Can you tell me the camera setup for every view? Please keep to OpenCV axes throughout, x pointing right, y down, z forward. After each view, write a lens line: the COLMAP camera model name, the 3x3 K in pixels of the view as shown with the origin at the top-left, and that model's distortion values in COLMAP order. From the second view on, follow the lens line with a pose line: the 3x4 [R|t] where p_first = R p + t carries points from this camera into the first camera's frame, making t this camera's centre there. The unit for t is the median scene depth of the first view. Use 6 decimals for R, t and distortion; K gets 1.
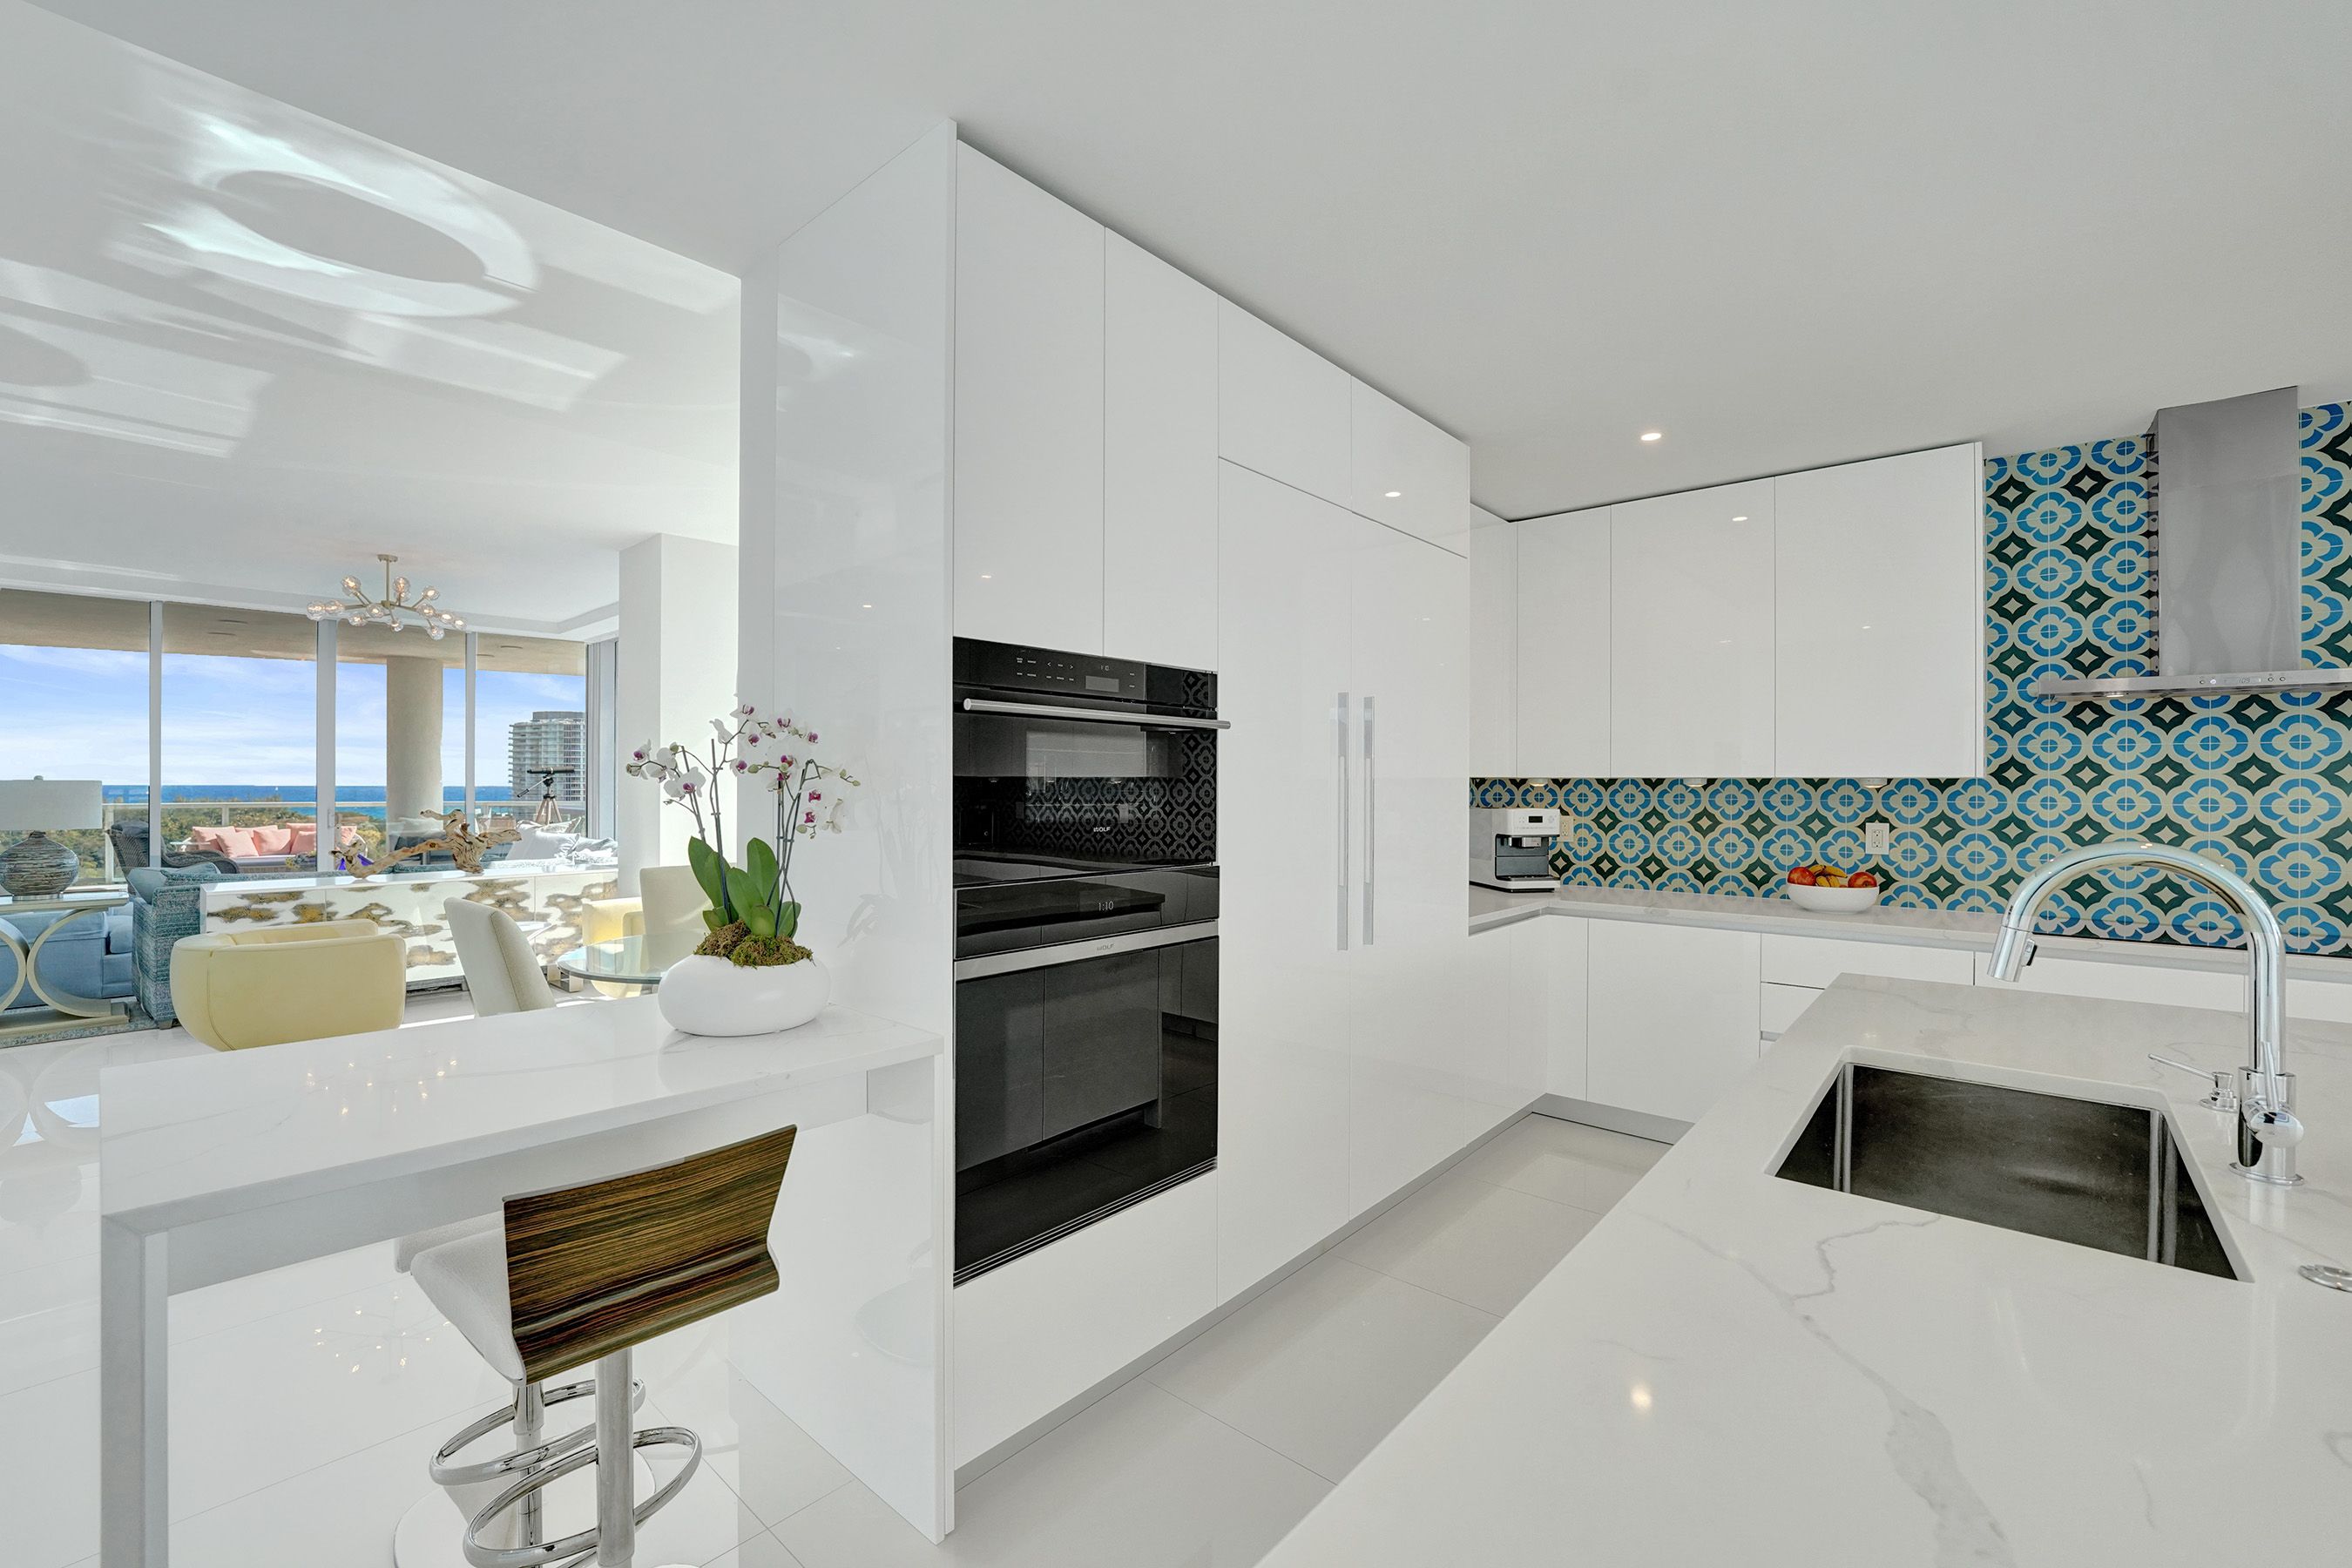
lens RADIAL K [[959.6, 0, 1167.5], [0, 959.6, 785.5], [0, 0, 1]] dist [-0.027248, 0.003199]
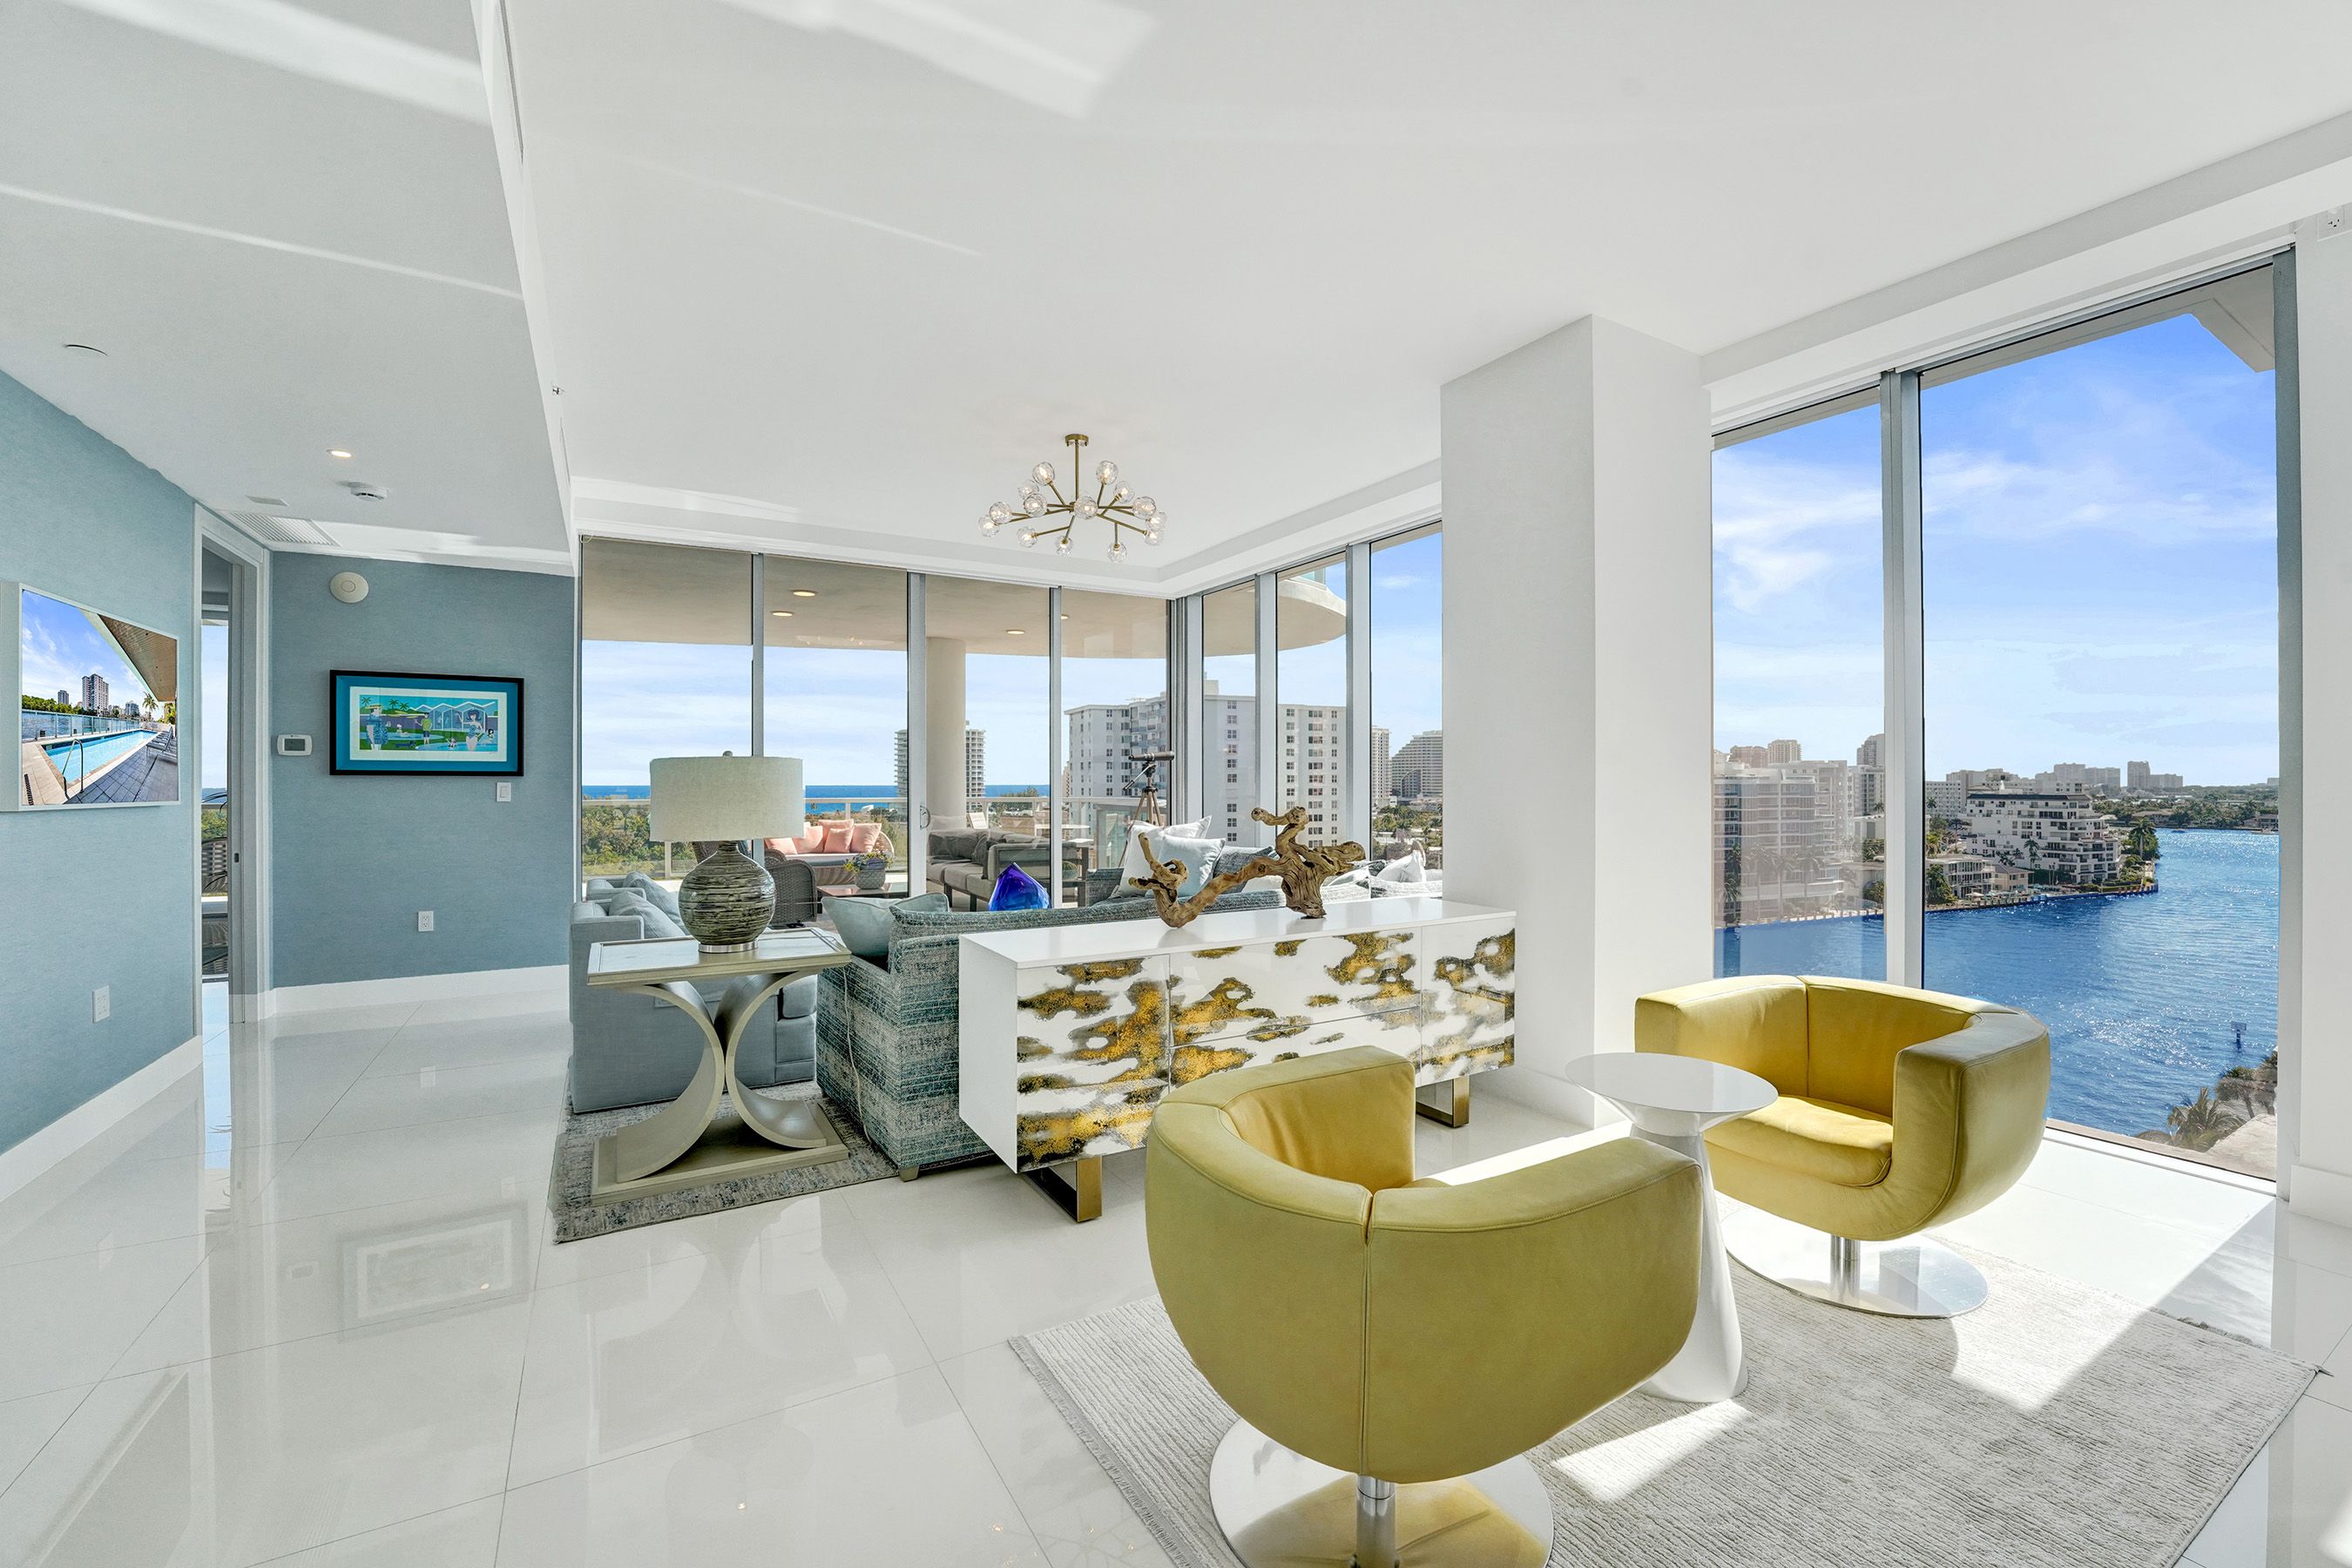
lens RADIAL K [[959.6, 0, 1168.2], [0, 959.6, 771.7], [0, 0, 1]] dist [-0.027248, 0.003199]
pose [[0.947272, -0.007956, -0.320332, -1.114118], [0.004596, 0.999926, -0.011245, 0.018682], [0.320398, 0.009180, 0.947238, 0.741715]]
